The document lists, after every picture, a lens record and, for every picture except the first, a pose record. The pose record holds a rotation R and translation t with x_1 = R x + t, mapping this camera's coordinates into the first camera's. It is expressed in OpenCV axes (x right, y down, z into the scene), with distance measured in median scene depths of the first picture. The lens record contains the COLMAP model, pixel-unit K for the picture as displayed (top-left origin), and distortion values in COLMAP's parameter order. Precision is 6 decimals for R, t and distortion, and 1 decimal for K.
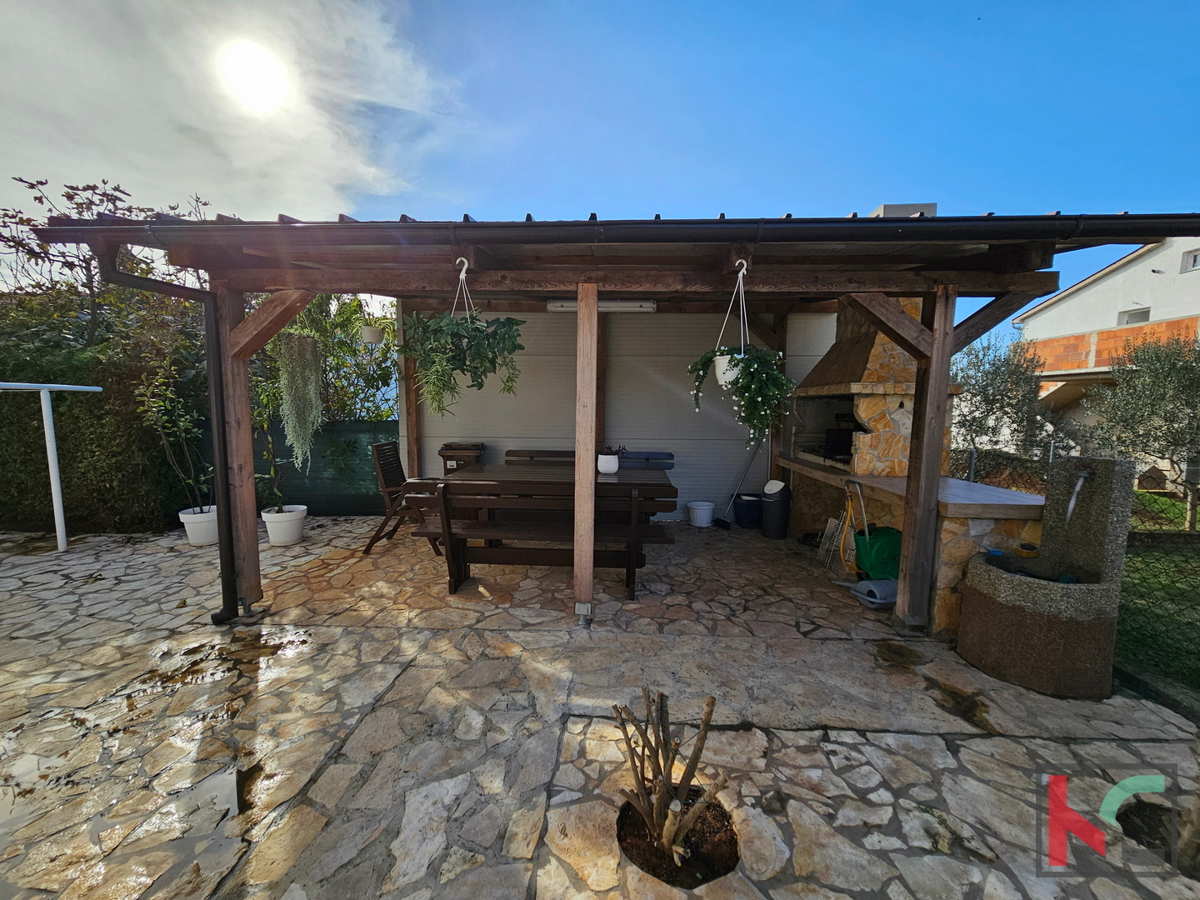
lens RADIAL K [[489.7, 0, 599.7], [0, 489.7, 453.9], [0, 0, 1]] dist [-0.003039, 0.000113]
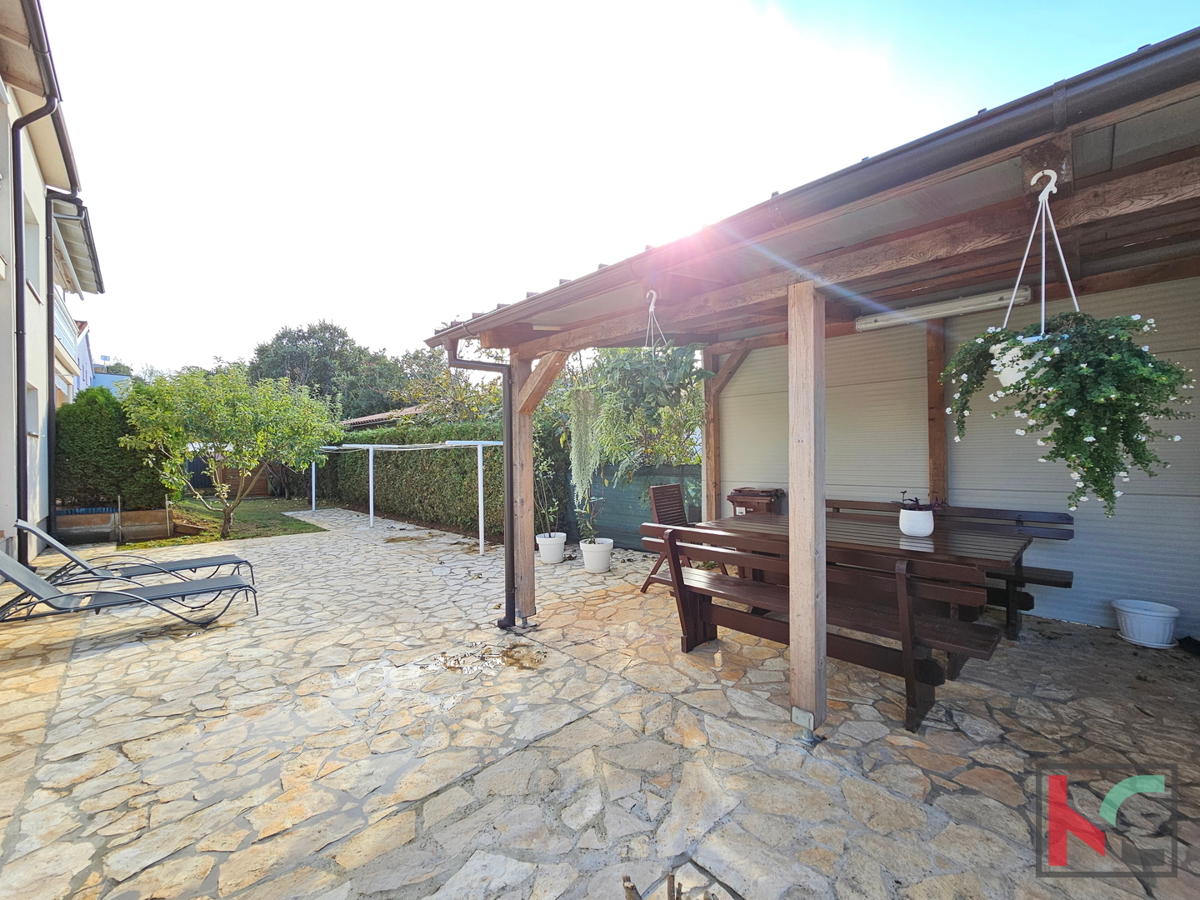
lens RADIAL K [[489.7, 0, 602.1], [0, 489.7, 453.9], [0, 0, 1]] dist [-0.003039, 0.000113]
pose [[0.731271, -0.019977, -0.681794, 0.231966], [-0.045307, 0.995941, -0.077777, -0.004331], [0.680580, 0.087767, 0.727398, 0.216153]]
